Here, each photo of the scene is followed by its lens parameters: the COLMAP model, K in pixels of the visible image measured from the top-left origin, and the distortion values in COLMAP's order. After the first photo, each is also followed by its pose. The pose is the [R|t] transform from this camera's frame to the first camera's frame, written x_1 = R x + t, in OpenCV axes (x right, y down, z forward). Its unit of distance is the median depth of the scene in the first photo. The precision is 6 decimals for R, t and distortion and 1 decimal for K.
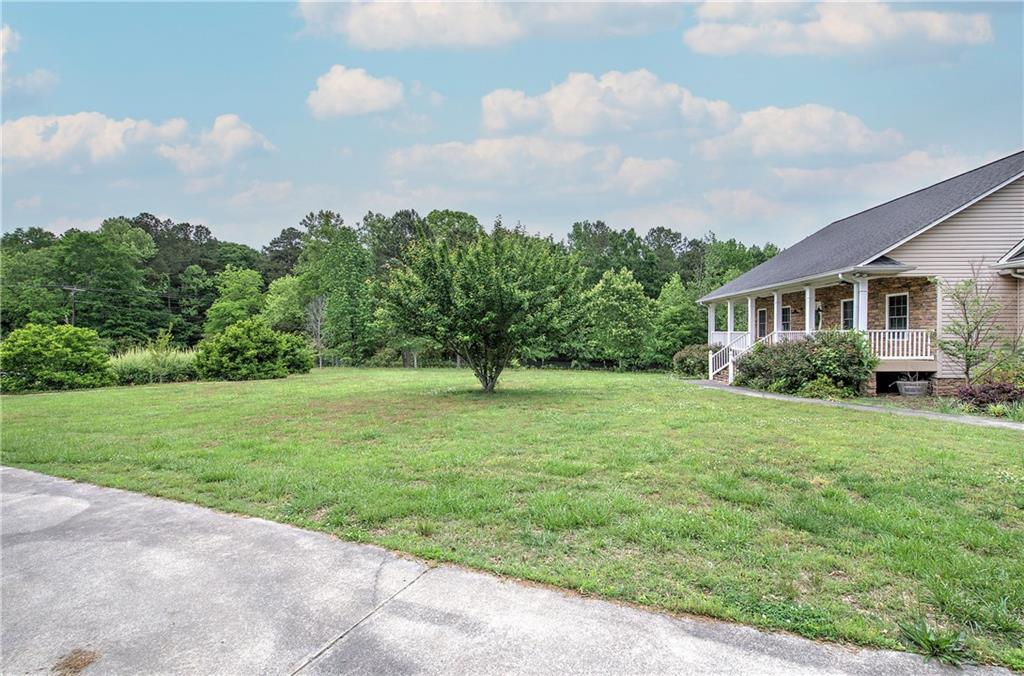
lens RADIAL K [[438.8, 0, 521.2], [0, 438.8, 336.4], [0, 0, 1]] dist [-0.002572, 0.000601]
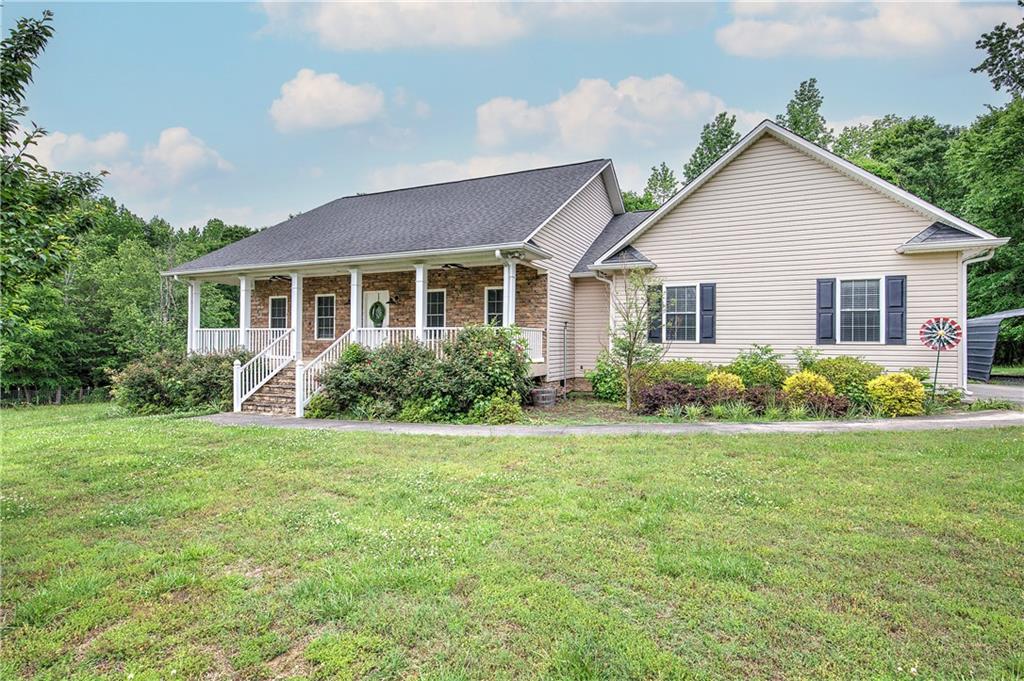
lens RADIAL K [[524.7, 0, 516.8], [0, 524.7, 322.1], [0, 0, 1]] dist [0.011124, -0.002542]
pose [[0.394734, 0.043110, 0.917783, -0.086799], [-0.005734, 0.998995, -0.044458, 0.021504], [-0.918777, 0.012287, 0.394585, 0.712638]]
